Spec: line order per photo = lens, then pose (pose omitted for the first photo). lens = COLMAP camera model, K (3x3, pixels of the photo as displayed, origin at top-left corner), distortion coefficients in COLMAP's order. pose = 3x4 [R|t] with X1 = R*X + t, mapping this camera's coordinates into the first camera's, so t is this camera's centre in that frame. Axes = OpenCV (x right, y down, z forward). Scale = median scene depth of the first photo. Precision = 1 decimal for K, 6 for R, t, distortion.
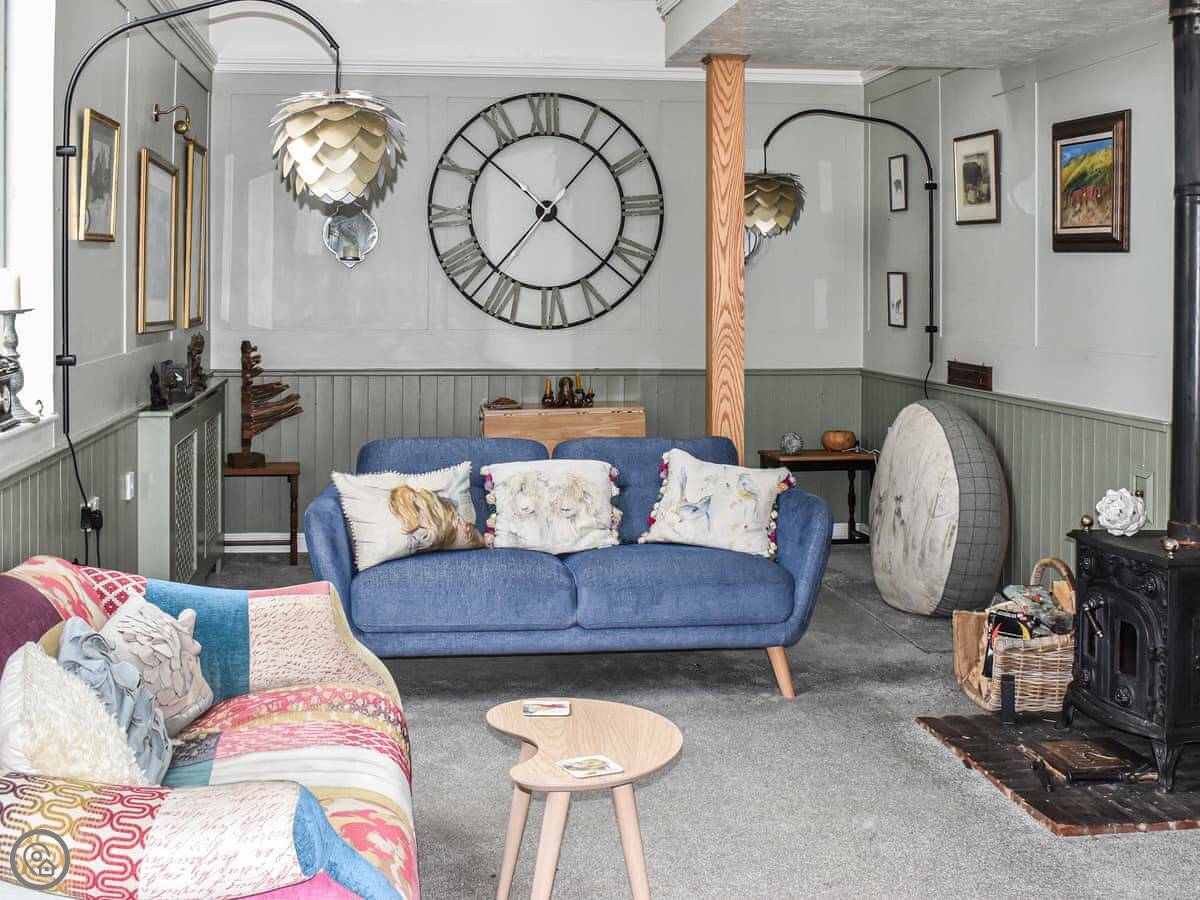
lens RADIAL K [[1466.3, 0, 599.2], [0, 1466.3, 388.0], [0, 0, 1]] dist [-0.054775, 0.014397]
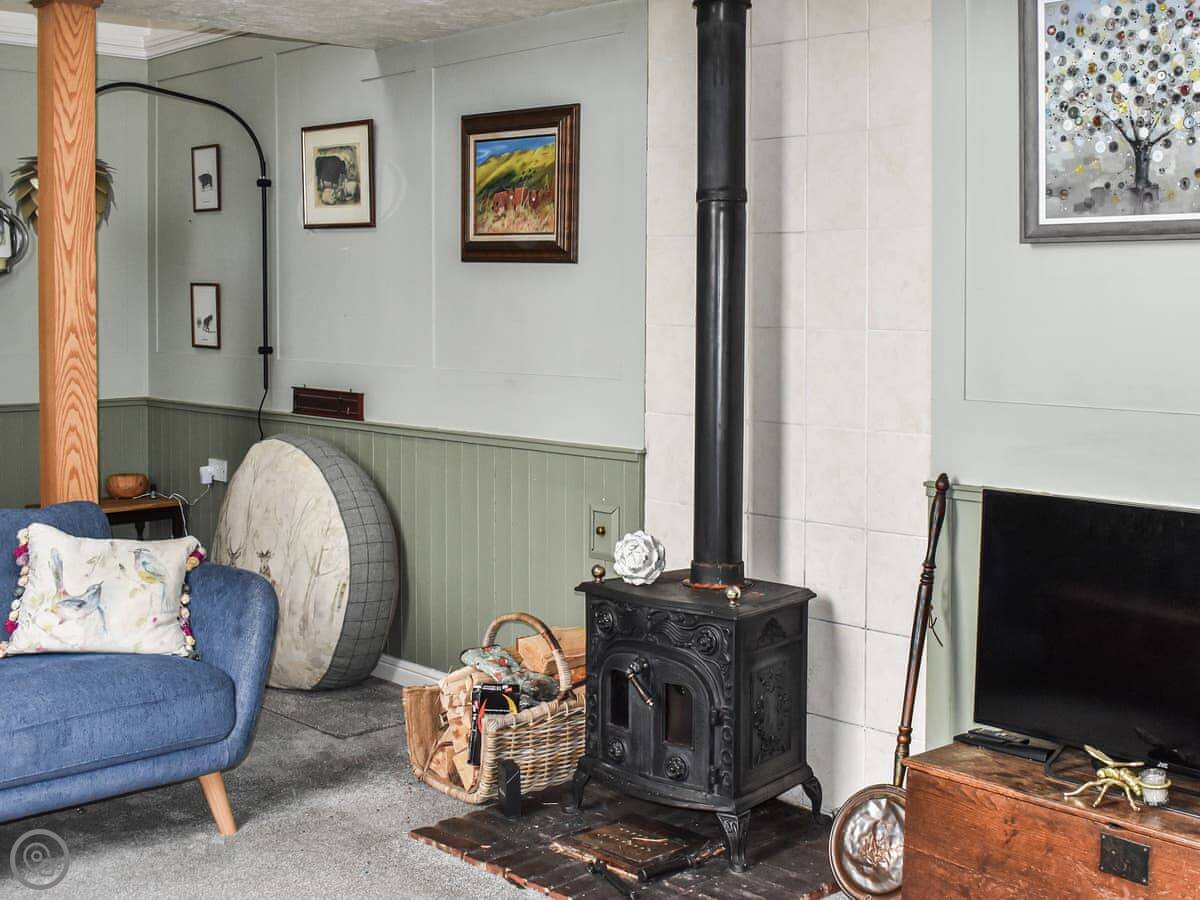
lens RADIAL K [[1466.3, 0, 599.2], [0, 1466.3, 388.0], [0, 0, 1]] dist [-0.054775, 0.014397]
pose [[0.806415, -0.036730, 0.590208, -0.153045], [0.040367, 0.999160, 0.007027, -0.020892], [-0.589971, 0.018159, 0.807221, 0.249761]]
